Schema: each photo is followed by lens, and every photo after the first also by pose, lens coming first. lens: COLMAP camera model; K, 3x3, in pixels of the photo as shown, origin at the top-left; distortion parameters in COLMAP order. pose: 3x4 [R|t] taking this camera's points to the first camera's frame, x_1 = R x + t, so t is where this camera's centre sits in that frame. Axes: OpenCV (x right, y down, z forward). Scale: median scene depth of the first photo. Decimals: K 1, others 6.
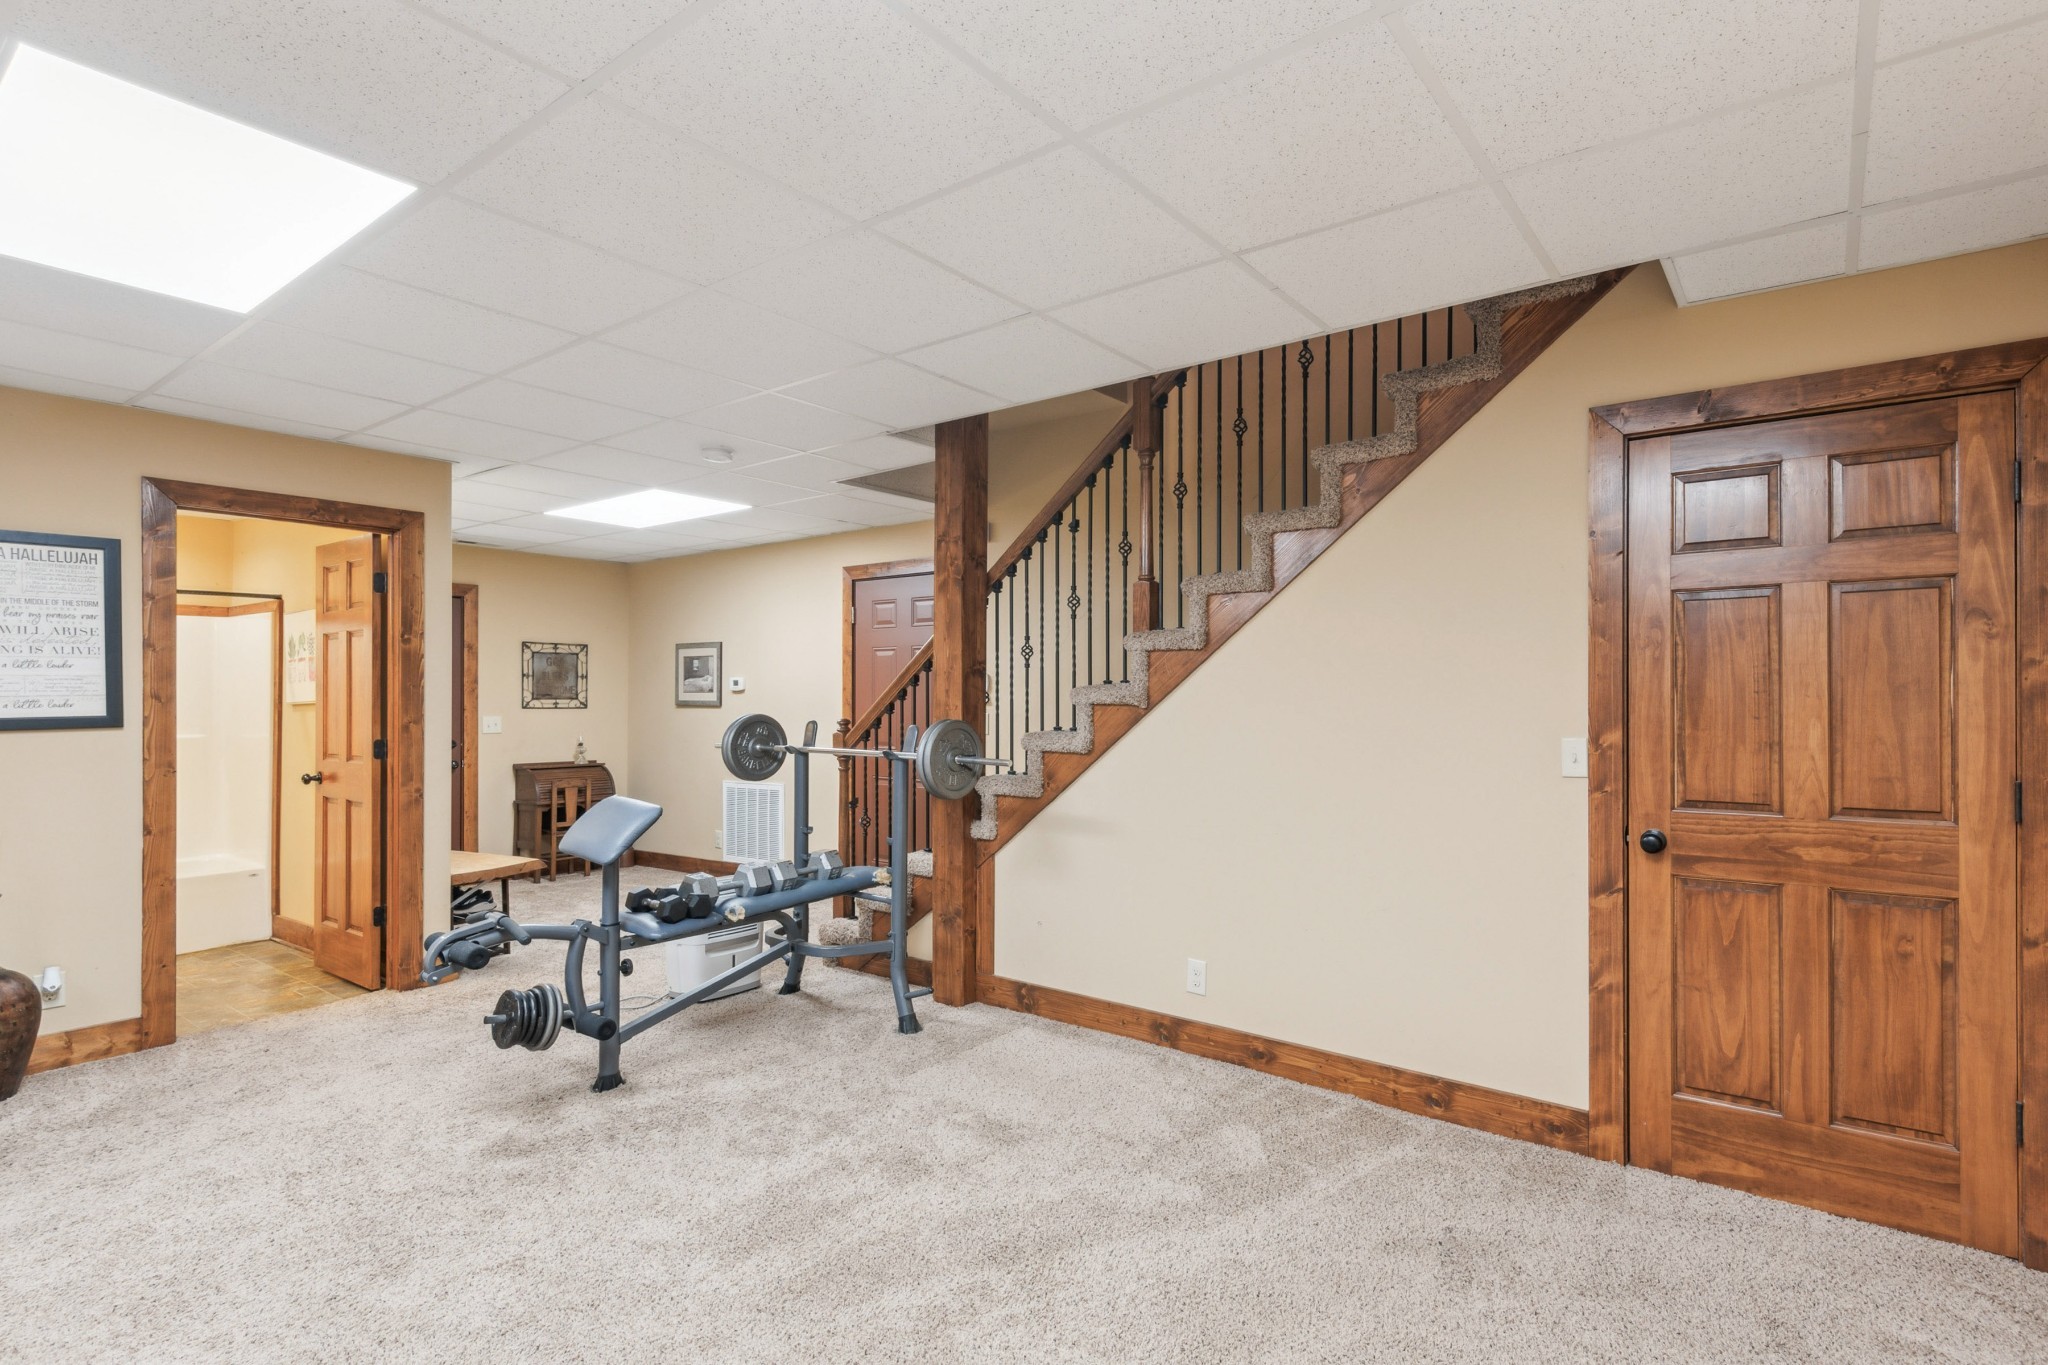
lens RADIAL K [[1009.3, 0, 1084.3], [0, 1009.3, 690.3], [0, 0, 1]] dist [0.034918, -0.019550]
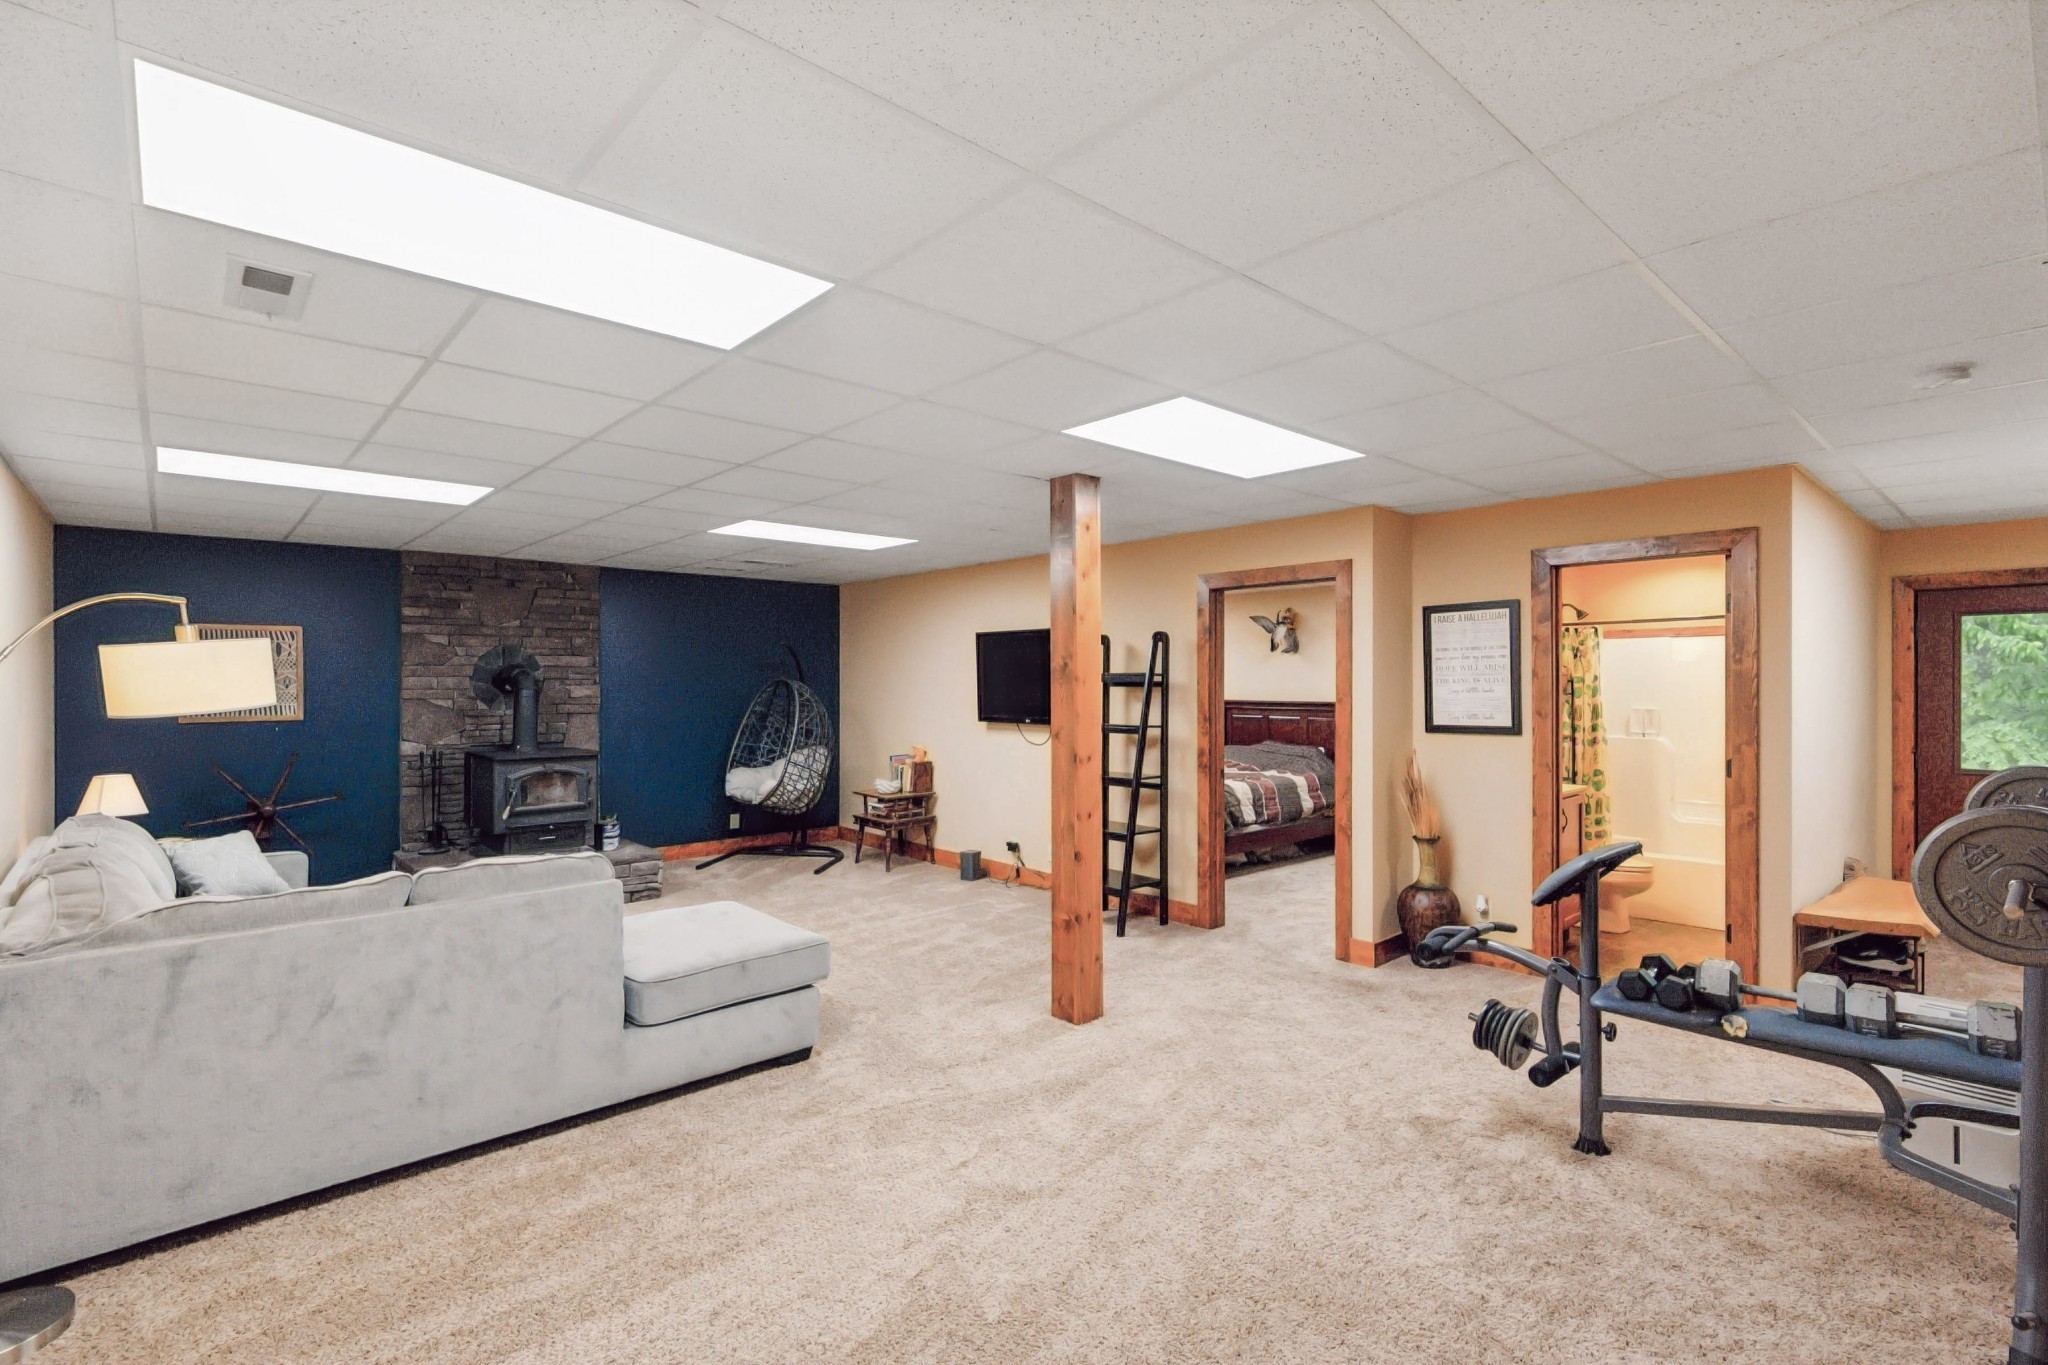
lens RADIAL K [[947.4, 0, 1024.0], [0, 947.4, 682.5], [0, 0, 1]] dist [0.034380, -0.015403]
pose [[-0.194980, 0.001868, -0.980805, 0.497257], [0.004604, 0.999989, 0.000989, -0.043467], [0.980796, -0.004323, -0.194987, 0.663039]]
